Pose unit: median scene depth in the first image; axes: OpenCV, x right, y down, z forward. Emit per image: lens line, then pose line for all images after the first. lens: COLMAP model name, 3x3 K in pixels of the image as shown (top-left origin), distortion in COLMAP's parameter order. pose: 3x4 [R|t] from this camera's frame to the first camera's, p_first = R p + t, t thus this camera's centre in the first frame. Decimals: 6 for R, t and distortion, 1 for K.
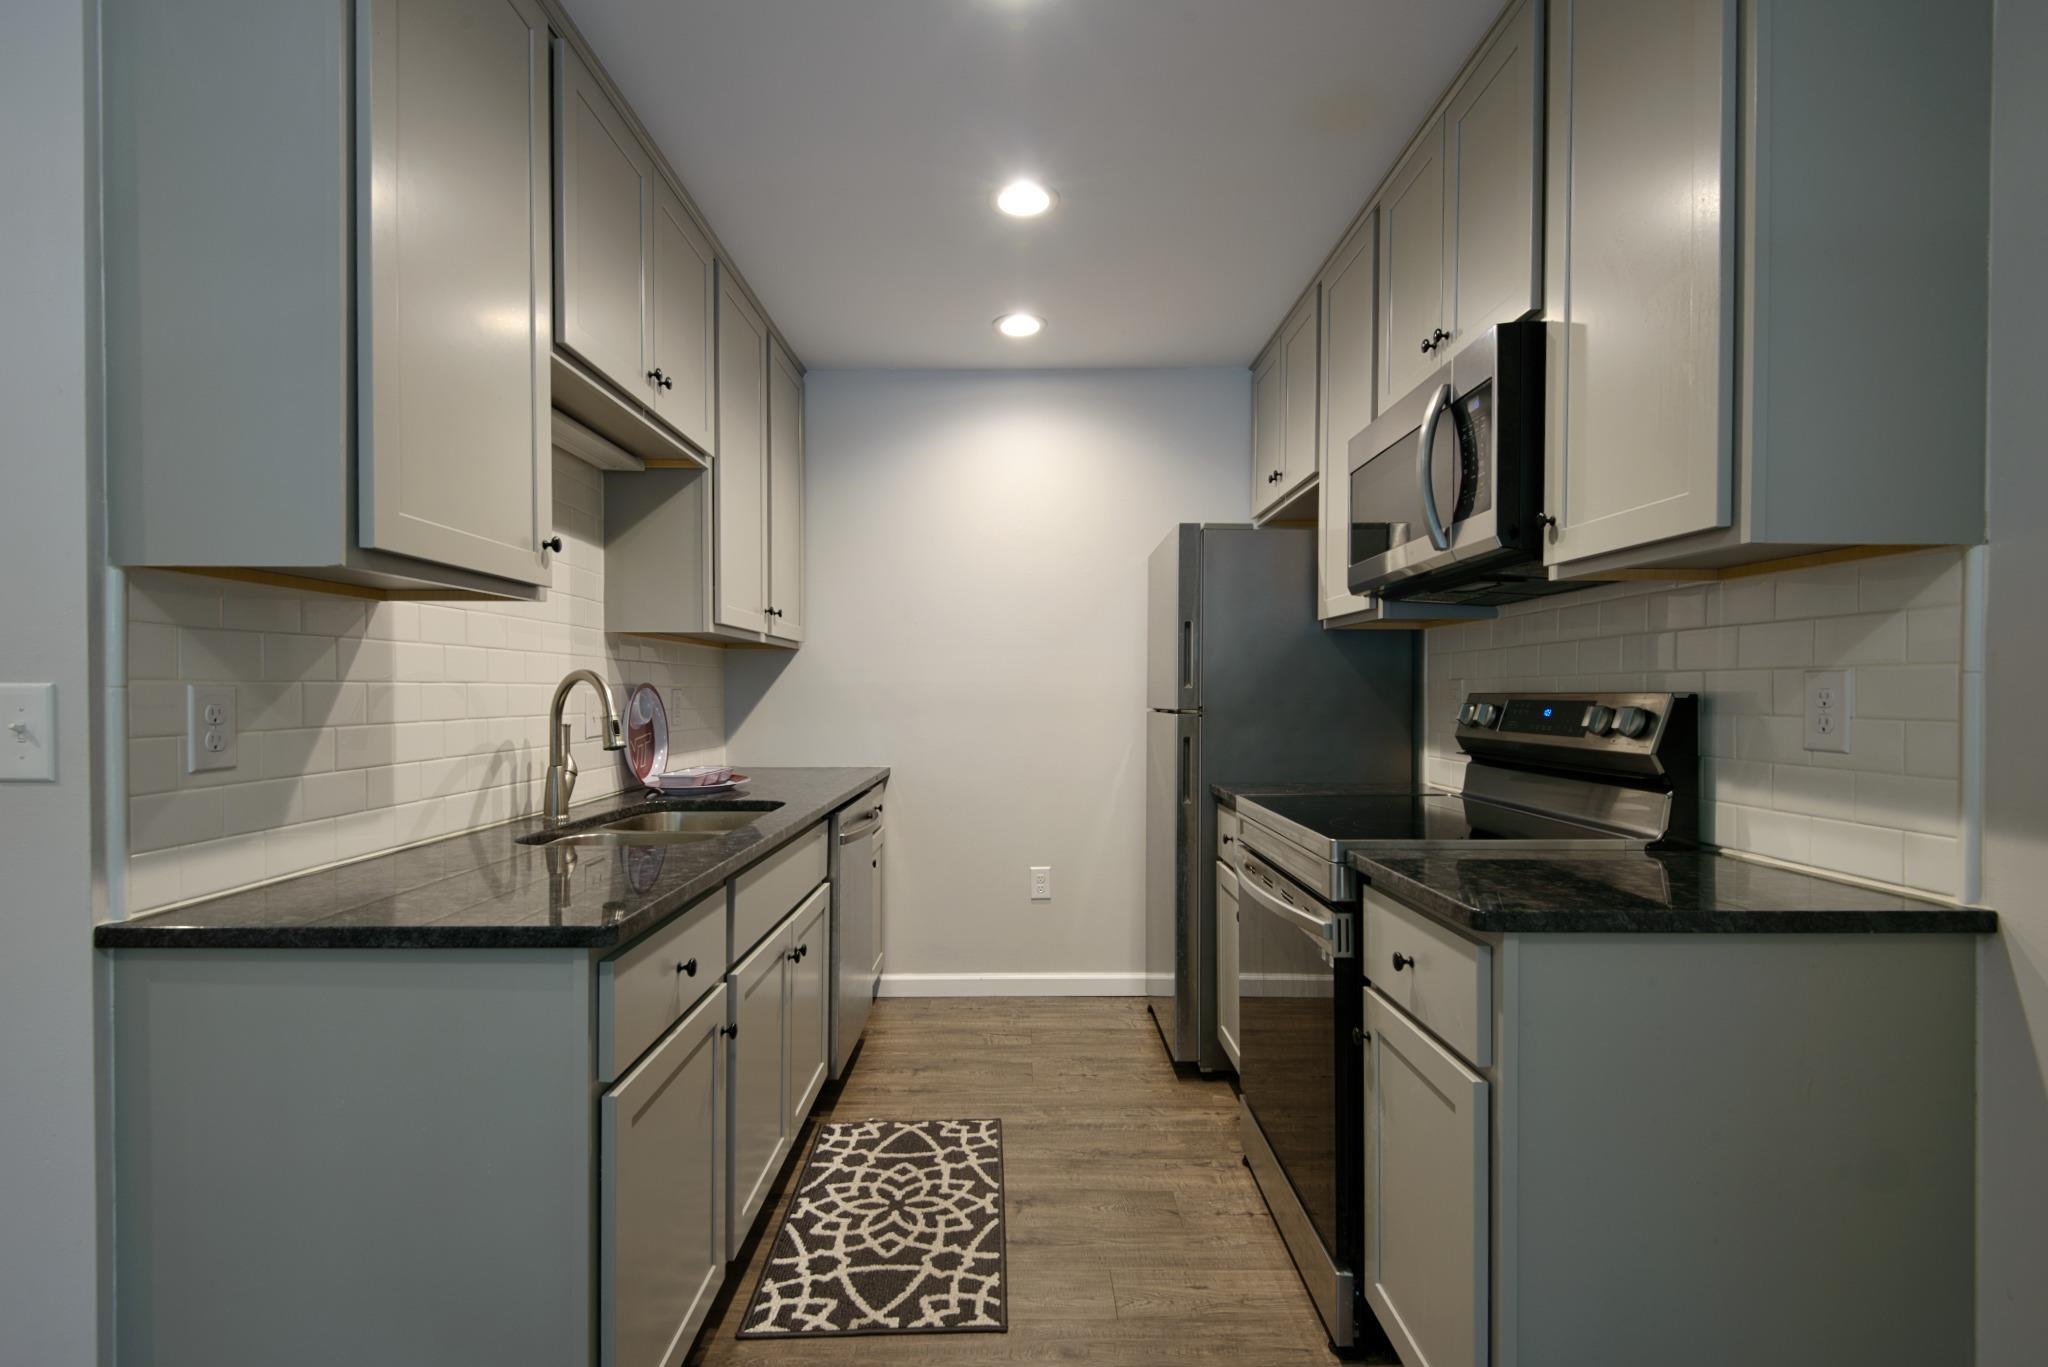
lens RADIAL K [[960.1, 0, 1013.6], [0, 960.1, 692.7], [0, 0, 1]] dist [0.053466, -0.040099]
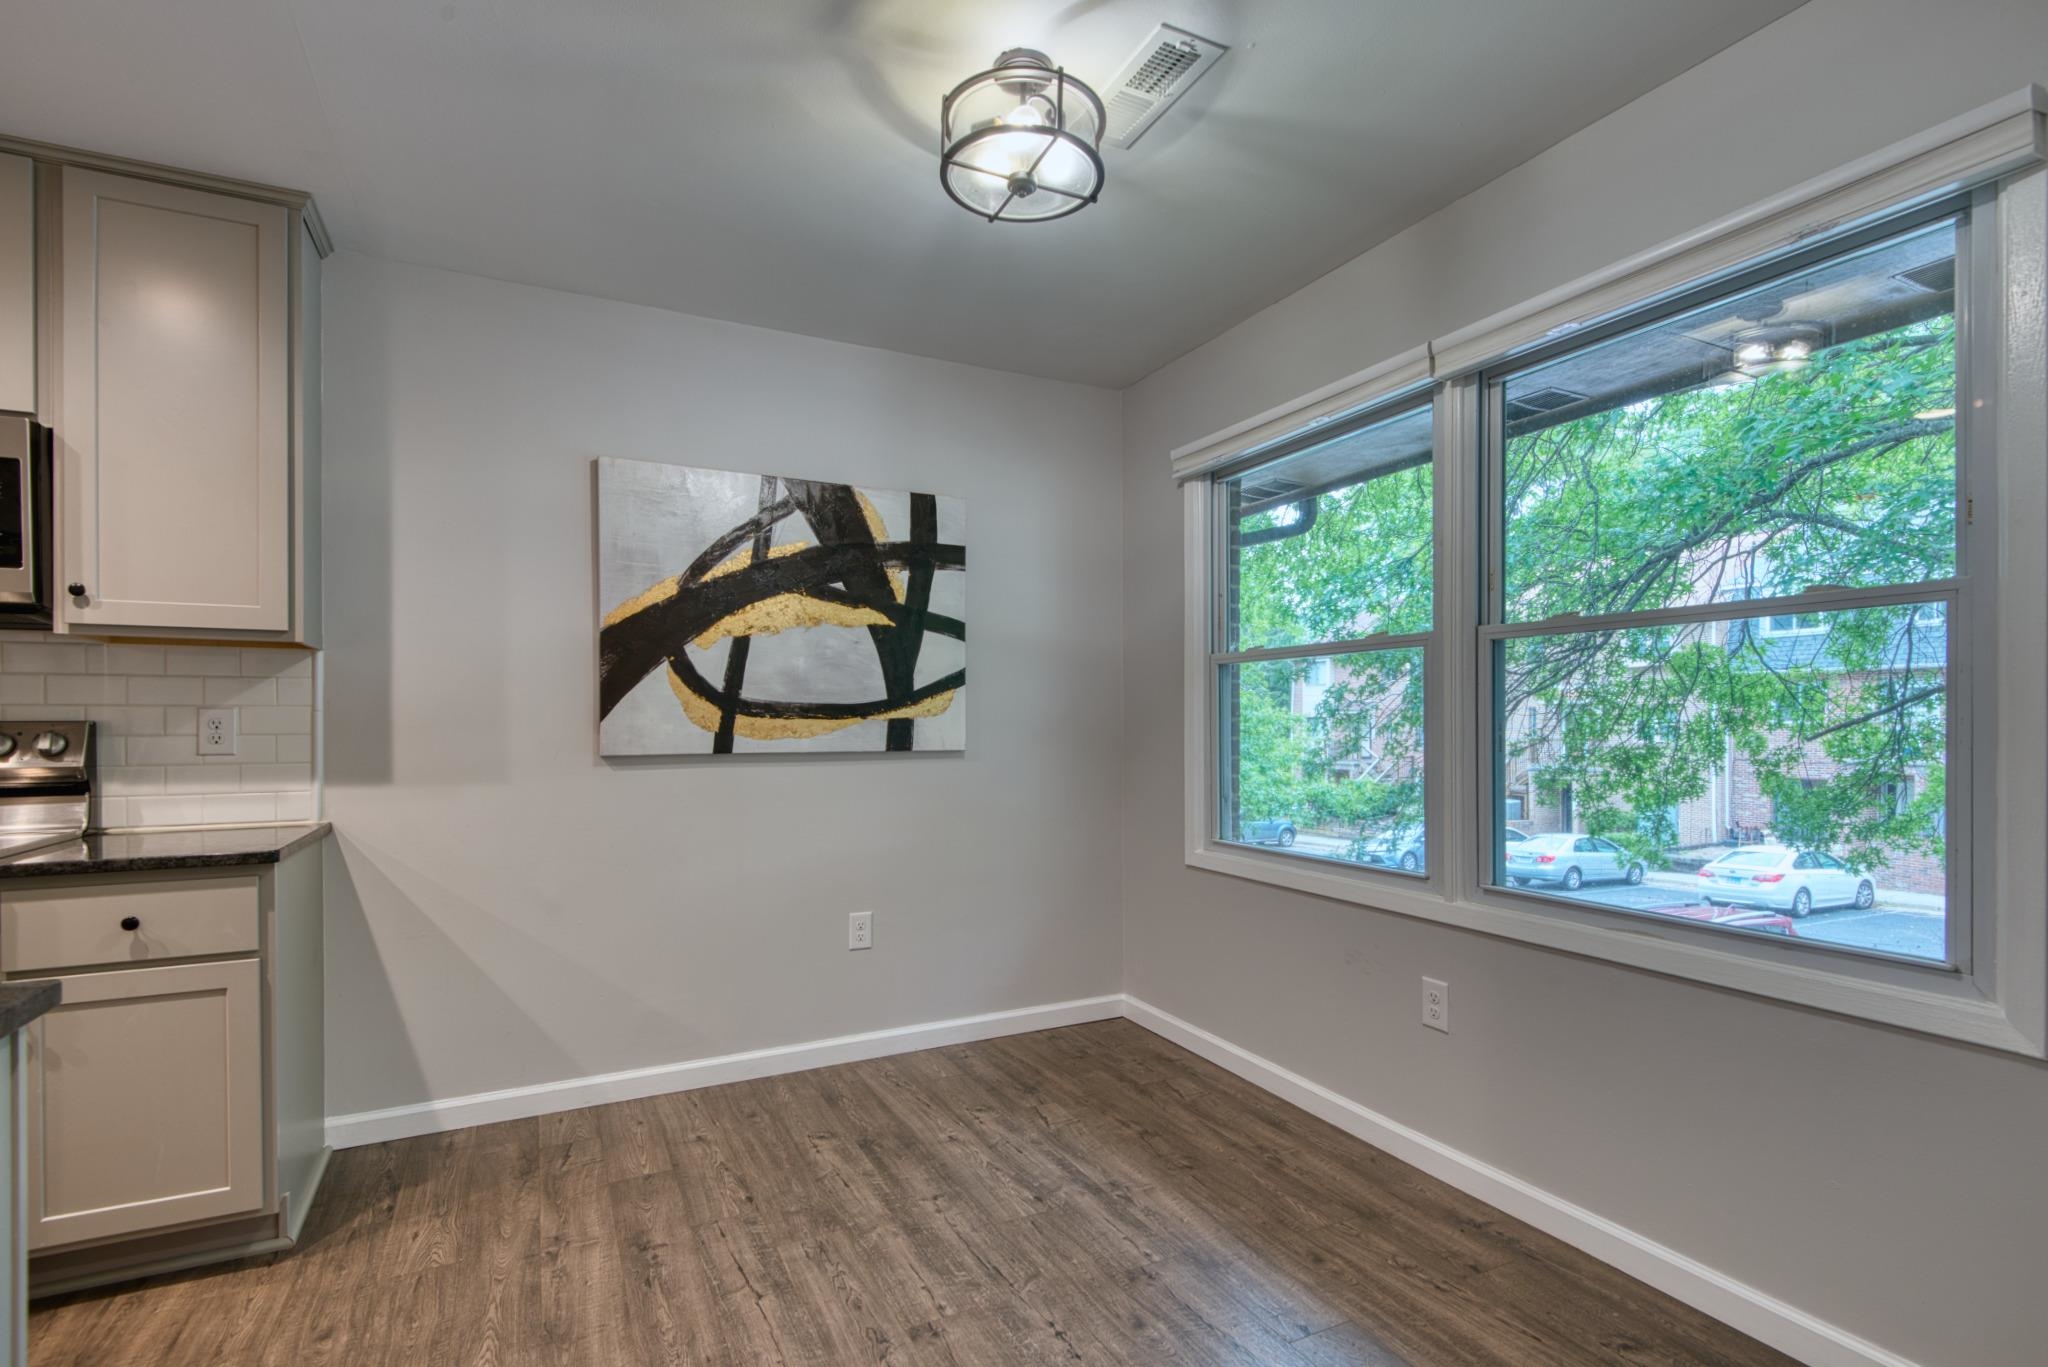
lens RADIAL K [[981.1, 0, 1025.8], [0, 981.1, 733.7], [0, 0, 1]] dist [0.000324, 0.000012]
pose [[-0.460598, -0.010318, 0.887549, -0.902409], [0.003619, 0.999902, 0.013502, 0.002990], [-0.887602, 0.009432, -0.460515, 0.353968]]
